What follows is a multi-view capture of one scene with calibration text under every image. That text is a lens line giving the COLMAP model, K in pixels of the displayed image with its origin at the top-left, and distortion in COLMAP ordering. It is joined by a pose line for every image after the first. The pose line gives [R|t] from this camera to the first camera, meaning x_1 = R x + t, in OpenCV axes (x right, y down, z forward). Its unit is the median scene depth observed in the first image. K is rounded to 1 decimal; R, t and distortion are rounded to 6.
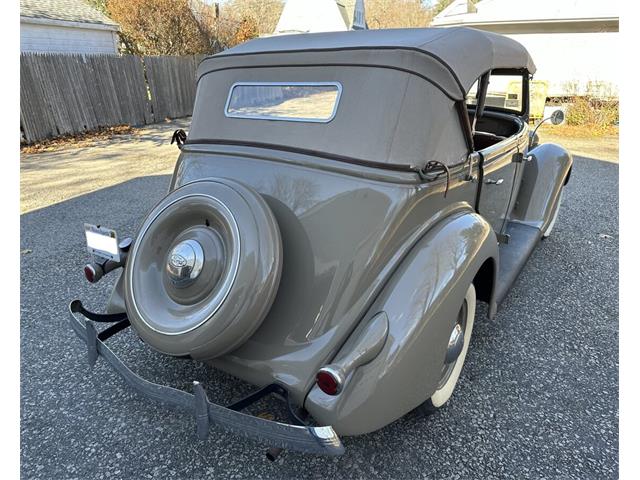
lens RADIAL K [[437.4, 0, 296.8], [0, 437.4, 228.1], [0, 0, 1]] dist [-0.003094, -0.003605]
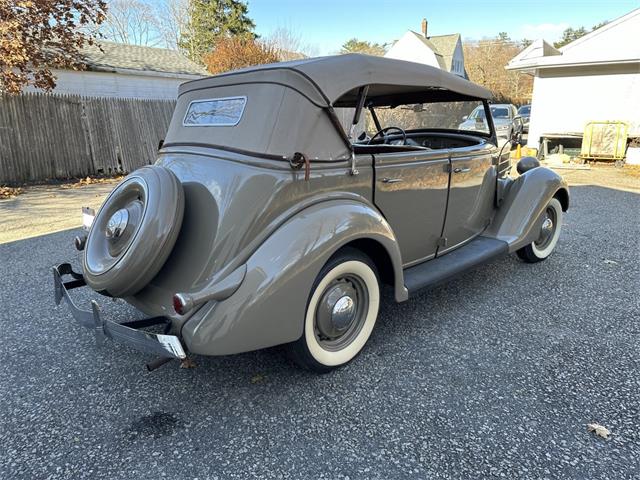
lens RADIAL K [[430.9, 0, 319.3], [0, 430.9, 229.5], [0, 0, 1]] dist [0.041107, -0.049400]
pose [[0.985141, 0.036700, -0.167781, 0.287355], [-0.052479, 0.994504, -0.090595, 0.089697], [0.163534, 0.098054, 0.981653, -0.105491]]
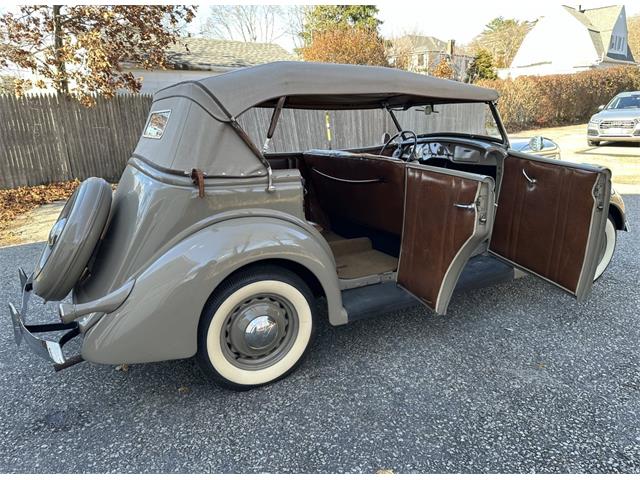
lens RADIAL K [[449.8, 0, 342.3], [0, 449.8, 254.1], [0, 0, 1]] dist [0.043032, -0.045114]
pose [[0.921154, 0.097669, -0.376745, 0.588990], [-0.111500, 0.993651, -0.015024, 0.031511], [0.372885, 0.055846, 0.926195, -0.020323]]
